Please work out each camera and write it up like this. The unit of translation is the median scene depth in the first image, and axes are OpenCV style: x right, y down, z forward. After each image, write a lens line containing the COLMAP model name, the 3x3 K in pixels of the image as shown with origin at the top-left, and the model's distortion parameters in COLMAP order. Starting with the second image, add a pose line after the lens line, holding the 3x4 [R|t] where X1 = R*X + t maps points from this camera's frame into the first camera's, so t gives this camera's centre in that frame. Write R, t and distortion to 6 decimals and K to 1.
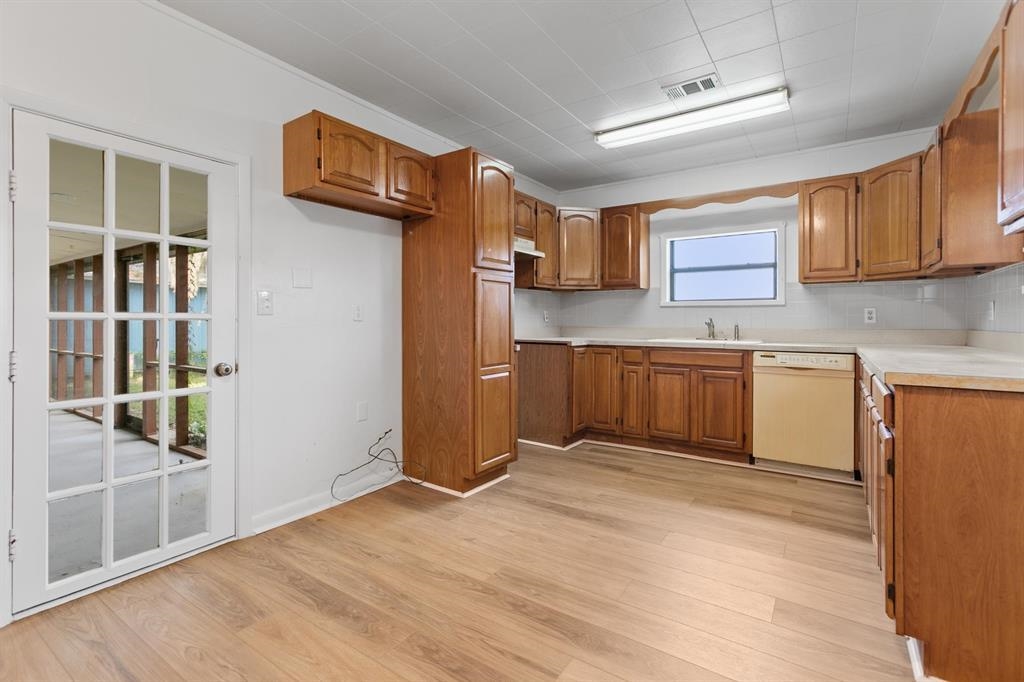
lens RADIAL K [[457.7, 0, 513.3], [0, 457.7, 321.2], [0, 0, 1]] dist [-0.003847, 0.004998]
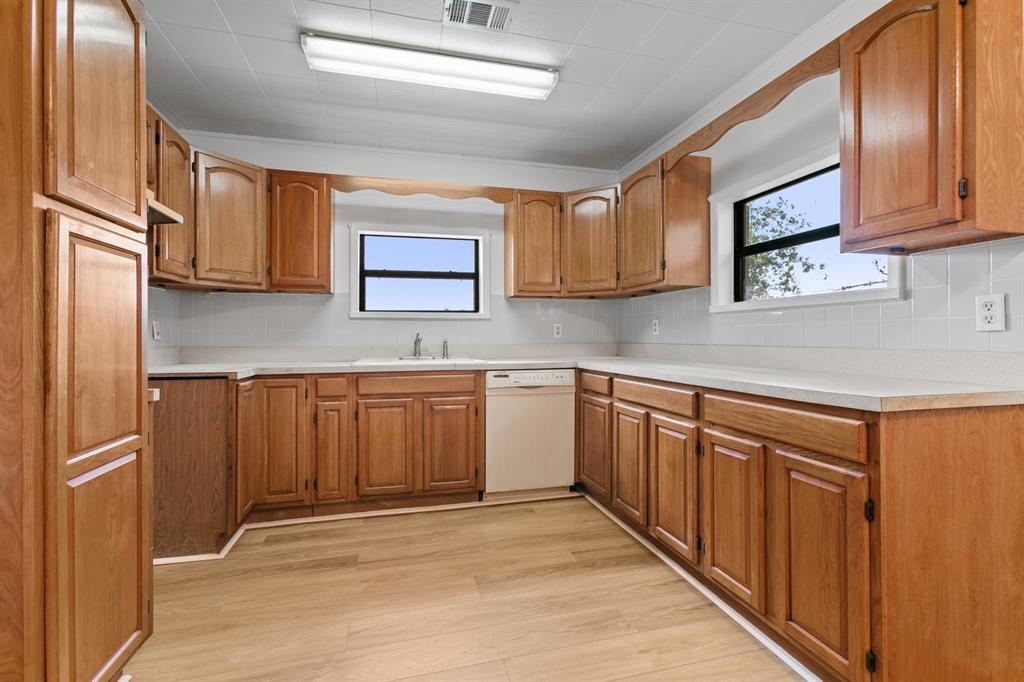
lens RADIAL K [[457.7, 0, 509.0], [0, 457.7, 335.0], [0, 0, 1]] dist [-0.003847, 0.004998]
pose [[0.665112, -0.002612, 0.746739, -0.087254], [0.006193, 0.999979, -0.002018, -0.000858], [-0.746718, 0.005966, 0.665114, 0.358638]]
